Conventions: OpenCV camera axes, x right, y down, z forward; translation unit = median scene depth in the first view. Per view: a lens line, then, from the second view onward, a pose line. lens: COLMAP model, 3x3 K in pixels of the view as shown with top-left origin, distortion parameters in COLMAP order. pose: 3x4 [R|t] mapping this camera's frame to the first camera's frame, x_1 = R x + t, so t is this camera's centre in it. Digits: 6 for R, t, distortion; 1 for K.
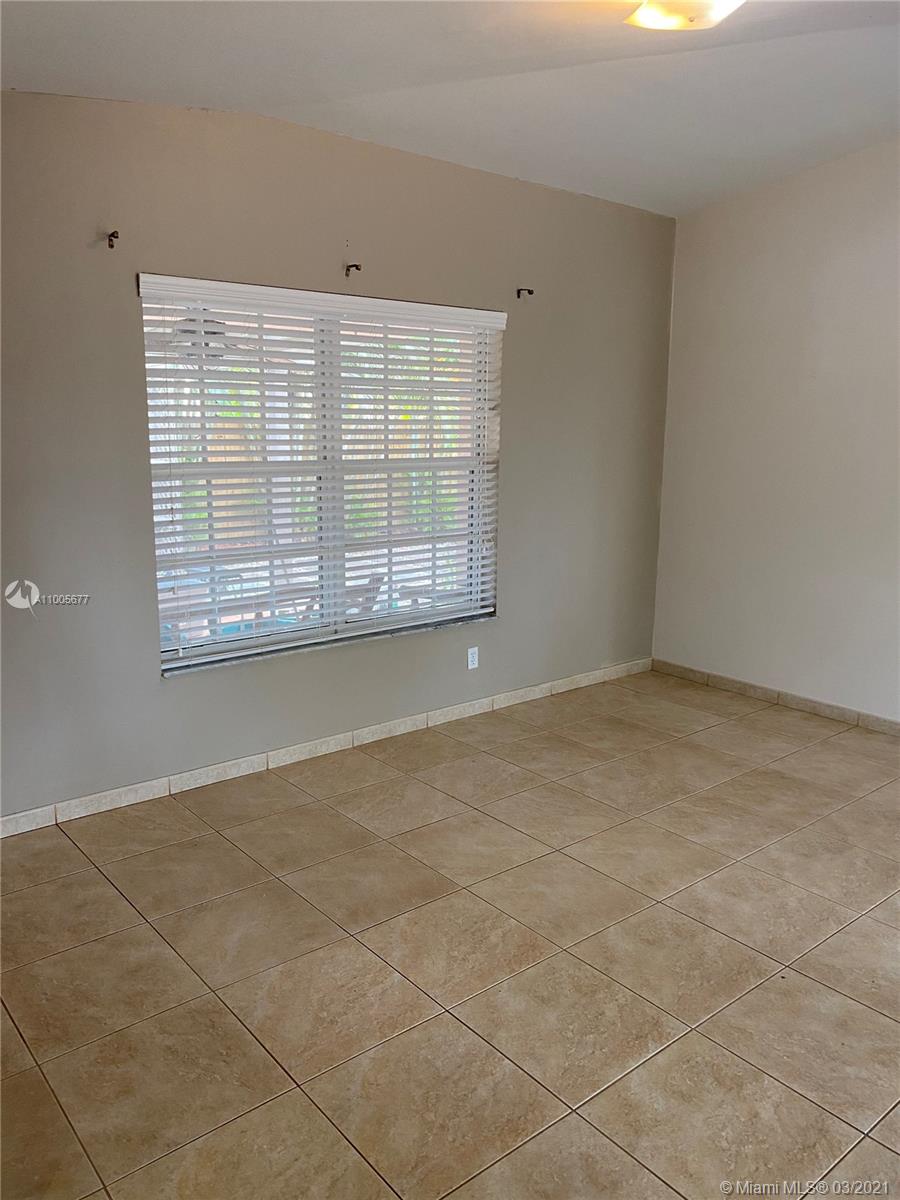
lens RADIAL K [[910.7, 0, 441.9], [0, 910.7, 596.5], [0, 0, 1]] dist [0.040458, -0.041780]
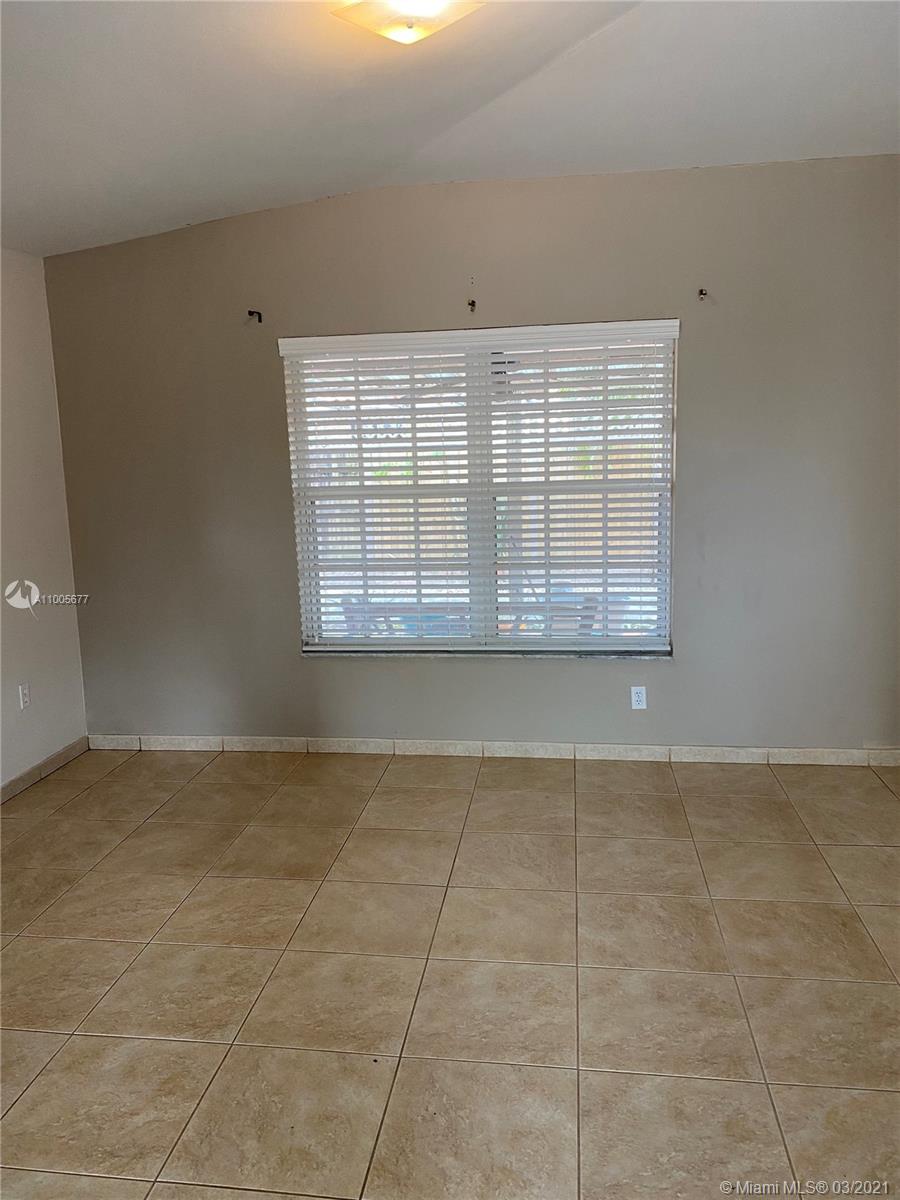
lens RADIAL K [[910.7, 0, 439.0], [0, 910.7, 596.6], [0, 0, 1]] dist [0.040458, -0.041780]
pose [[0.677318, 0.094800, -0.729557, 0.702731], [-0.107929, 0.993738, 0.028927, -0.048363], [0.727731, 0.059148, 0.683308, 0.275219]]
